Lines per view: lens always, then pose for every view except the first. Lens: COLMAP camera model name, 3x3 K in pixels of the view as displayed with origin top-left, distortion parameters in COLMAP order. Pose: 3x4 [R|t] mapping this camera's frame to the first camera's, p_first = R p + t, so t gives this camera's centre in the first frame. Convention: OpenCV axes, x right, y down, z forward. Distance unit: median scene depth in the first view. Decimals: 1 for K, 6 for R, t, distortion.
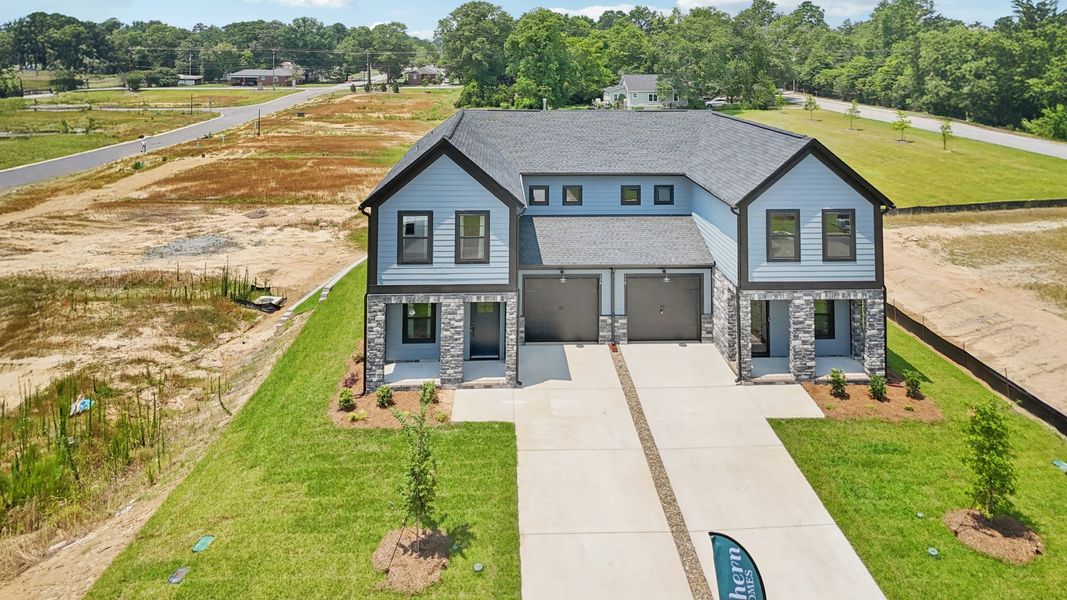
lens RADIAL K [[697.1, 0, 535.9], [0, 697.1, 48.1], [0, 0, 1]] dist [0.024065, -0.000419]
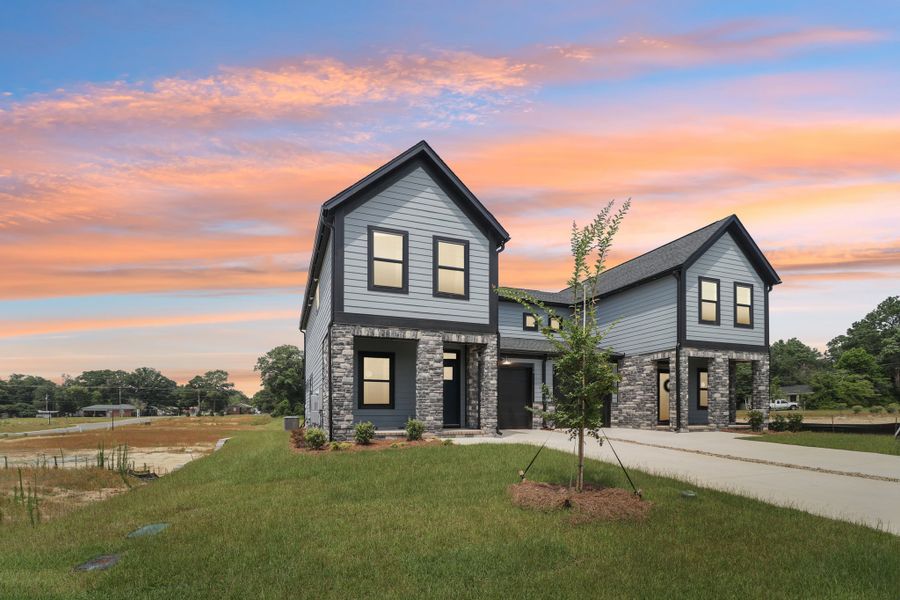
lens RADIAL K [[429.9, 0, 450.4], [0, 429.9, 414.0], [0, 0, 1]] dist [-0.015944, -0.000614]
pose [[0.953977, -0.012044, 0.299636, -0.250205], [0.004368, 0.999645, 0.026276, 0.428738], [-0.299846, -0.023758, 0.953692, 0.466673]]
